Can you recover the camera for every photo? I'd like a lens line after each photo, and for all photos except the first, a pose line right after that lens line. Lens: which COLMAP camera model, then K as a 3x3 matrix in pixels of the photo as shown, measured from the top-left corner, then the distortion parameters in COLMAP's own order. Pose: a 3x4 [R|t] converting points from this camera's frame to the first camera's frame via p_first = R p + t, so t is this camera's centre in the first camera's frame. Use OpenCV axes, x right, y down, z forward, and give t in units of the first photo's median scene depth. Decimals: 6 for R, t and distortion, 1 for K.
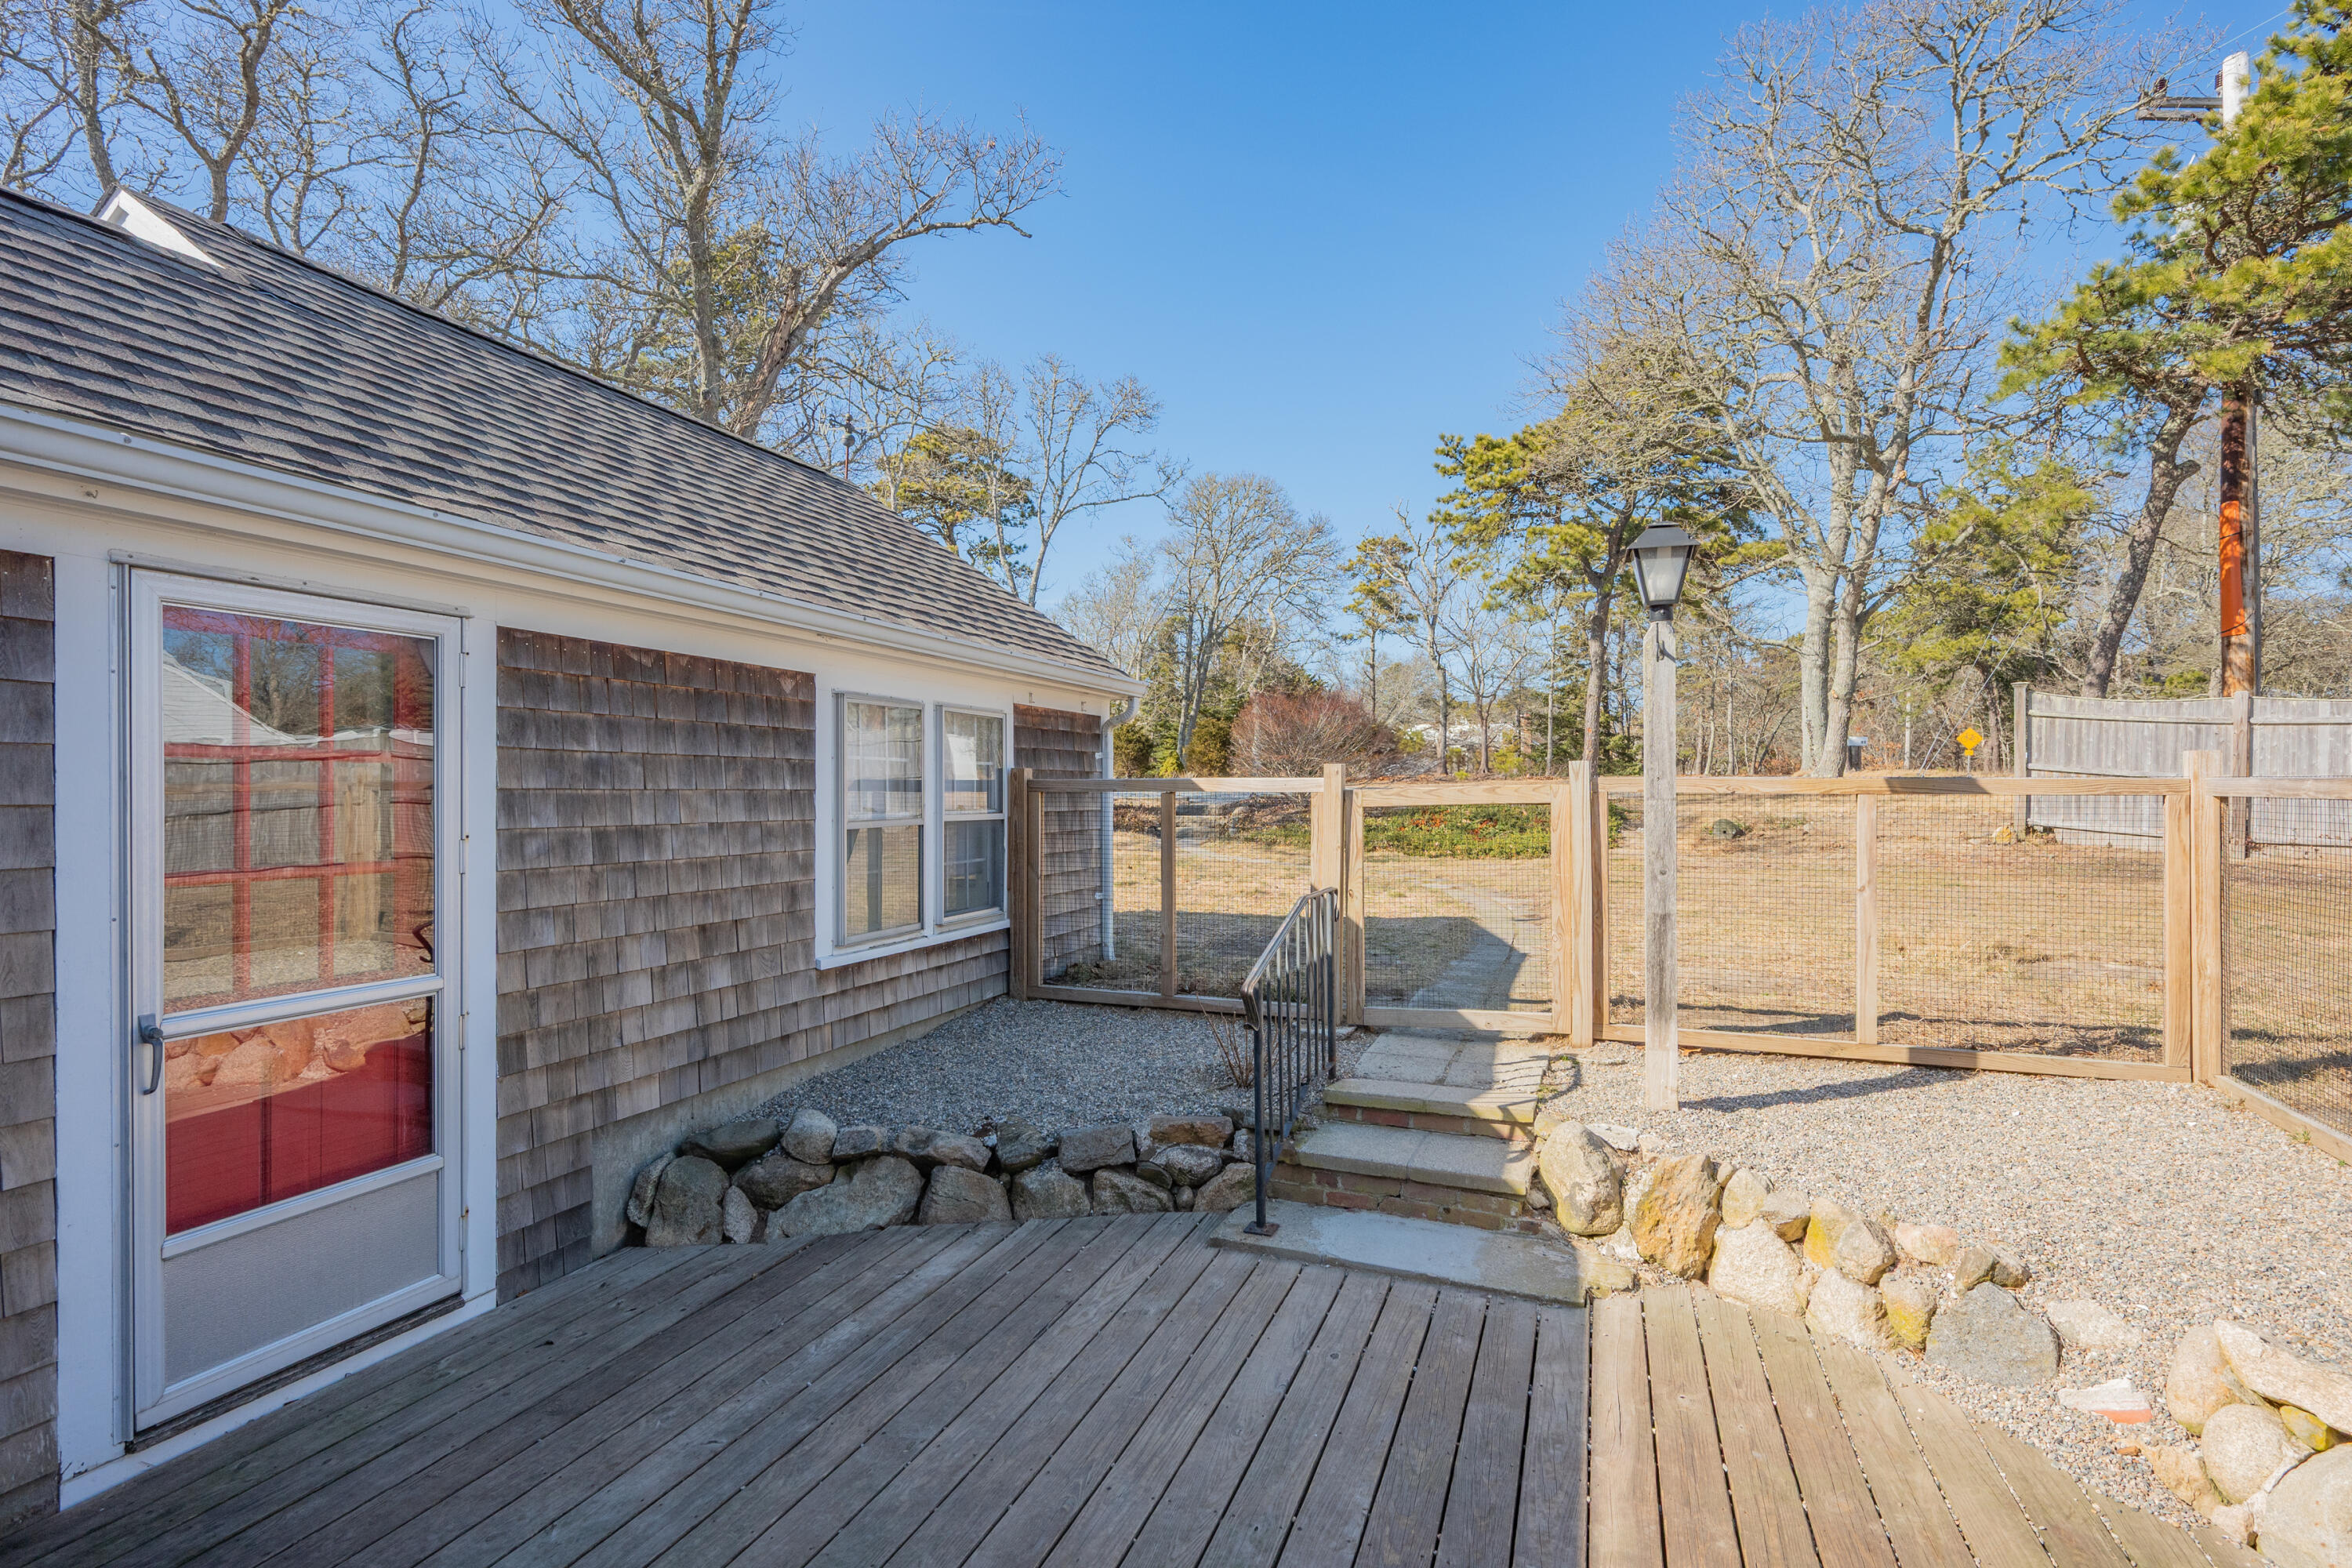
lens RADIAL K [[1131.1, 0, 1173.7], [0, 1131.1, 784.8], [0, 0, 1]] dist [-0.003280, 0.000614]
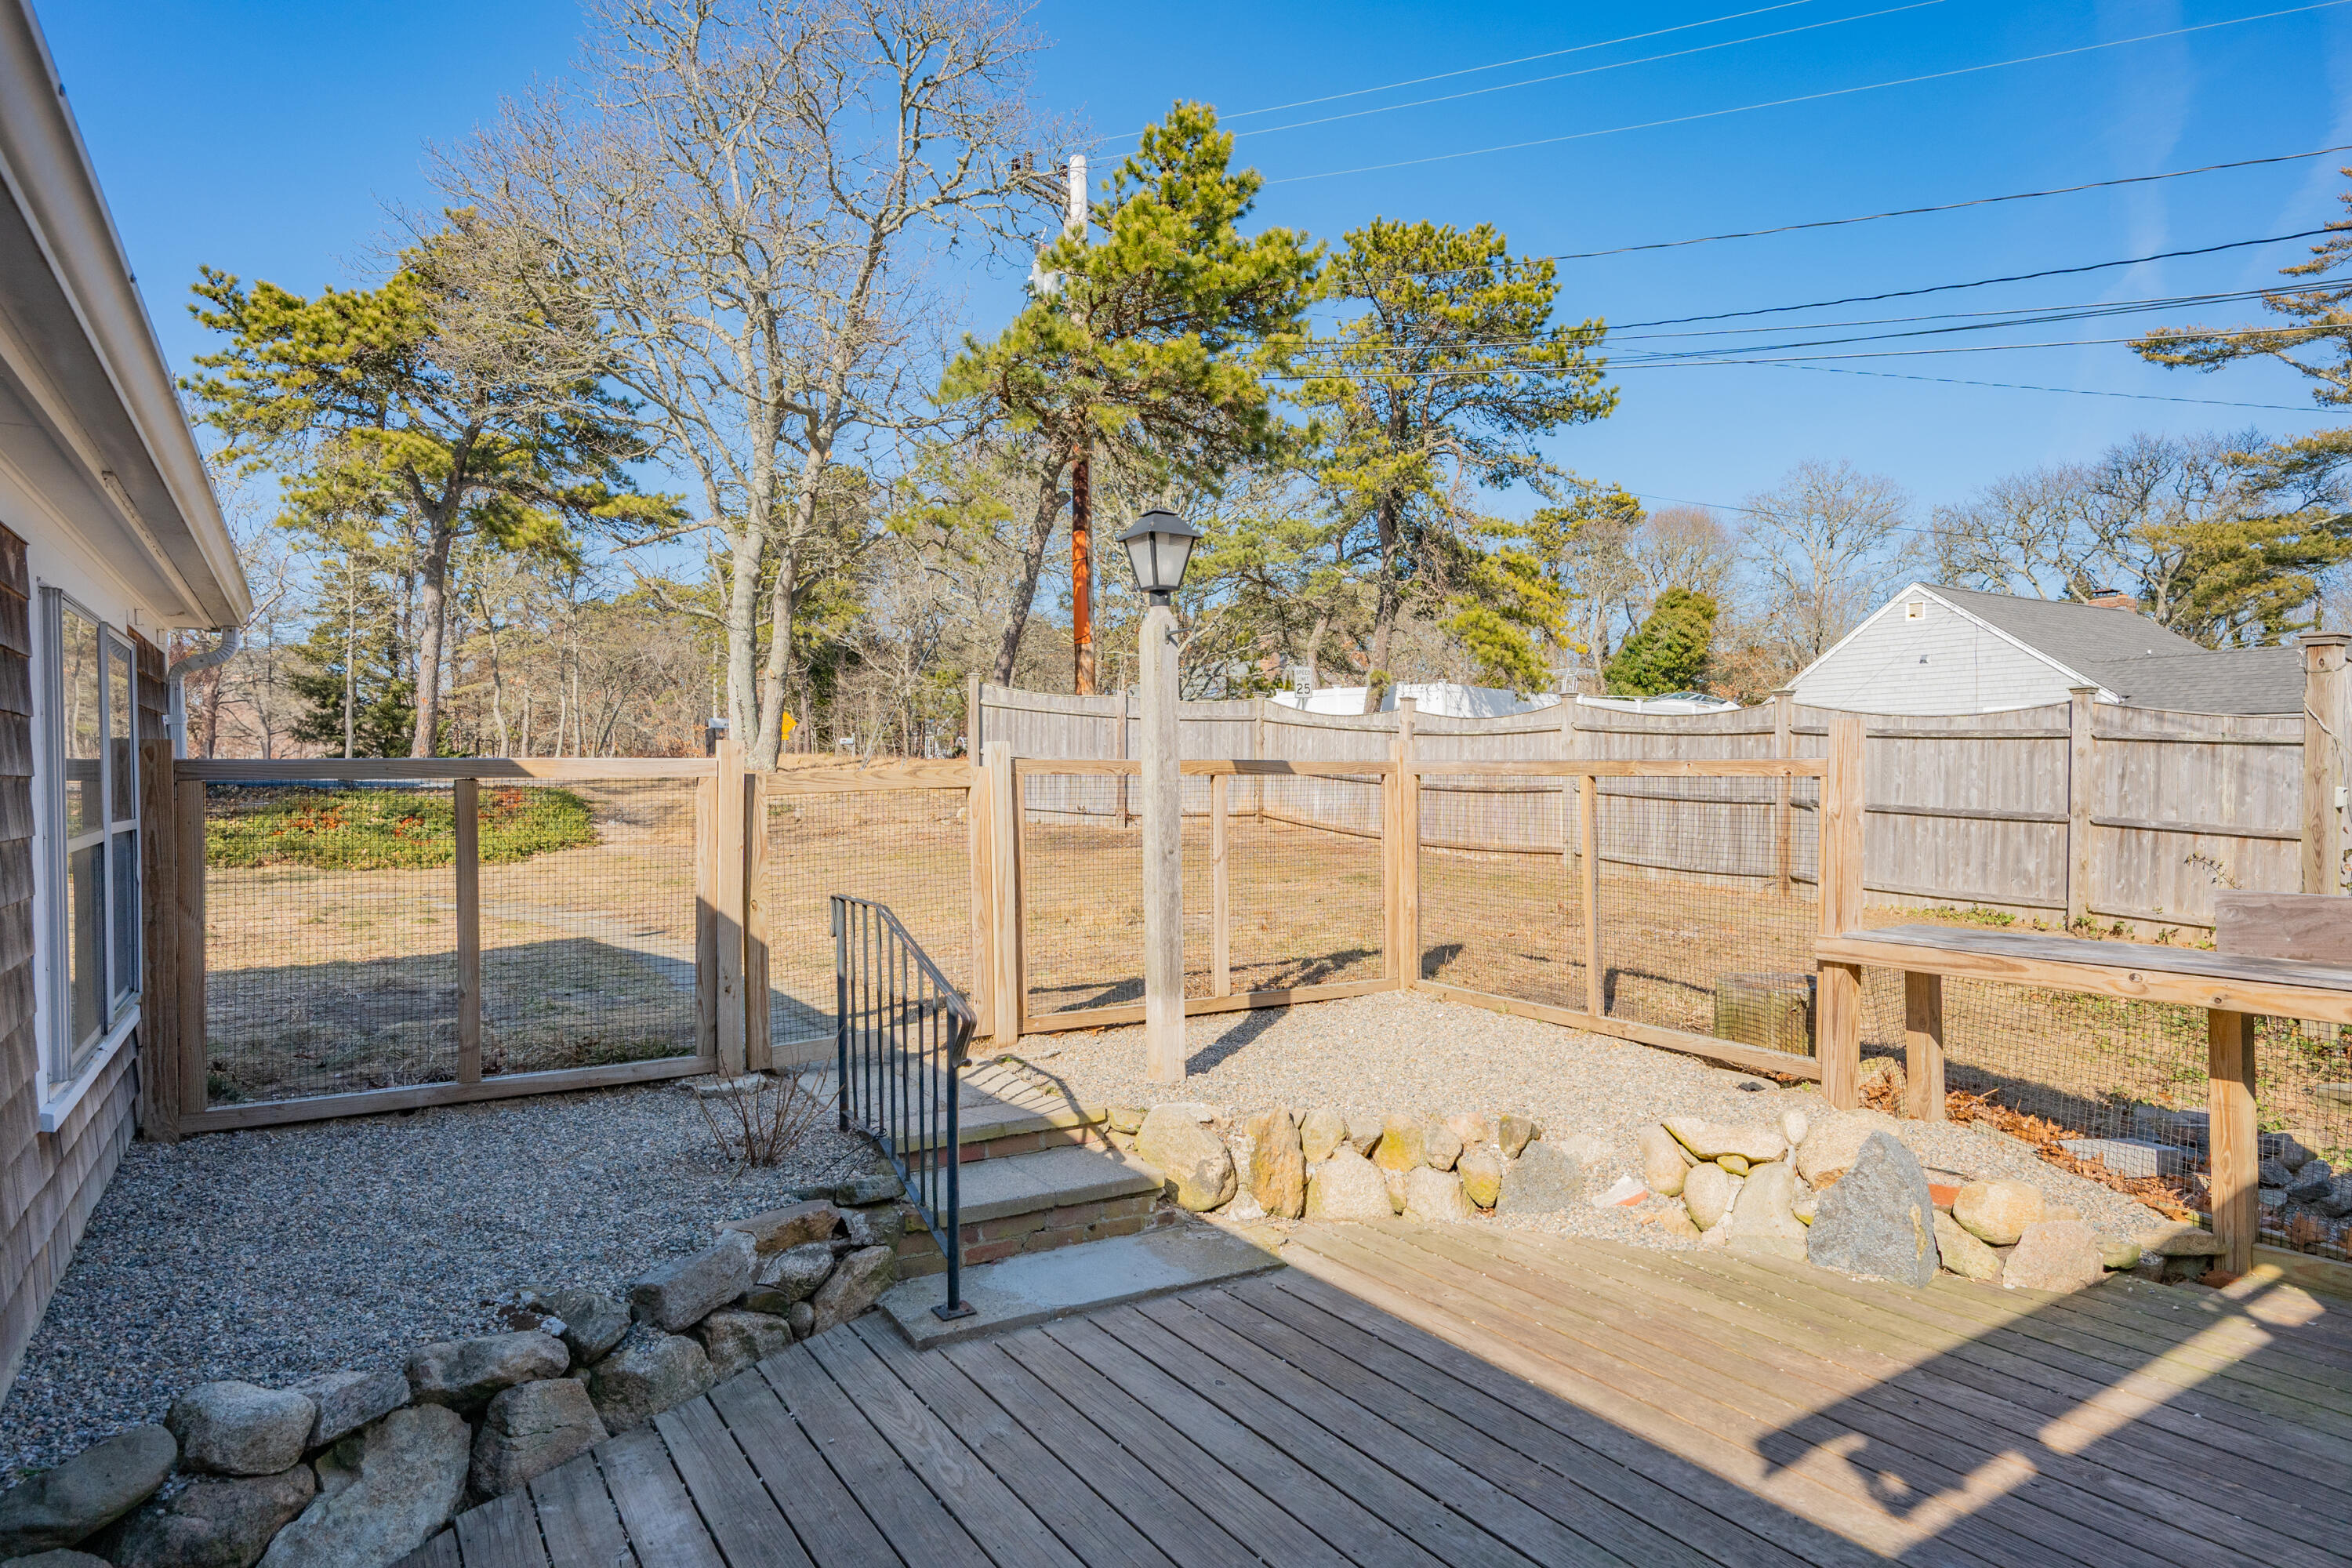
lens RADIAL K [[1337.3, 0, 1172.6], [0, 1337.3, 780.5], [0, 0, 1]] dist [-0.006153, 0.000730]
pose [[0.603698, -0.008918, 0.797164, -0.514645], [0.002805, 0.999955, 0.009062, 0.002014], [-0.797208, -0.003234, 0.603695, 0.256524]]
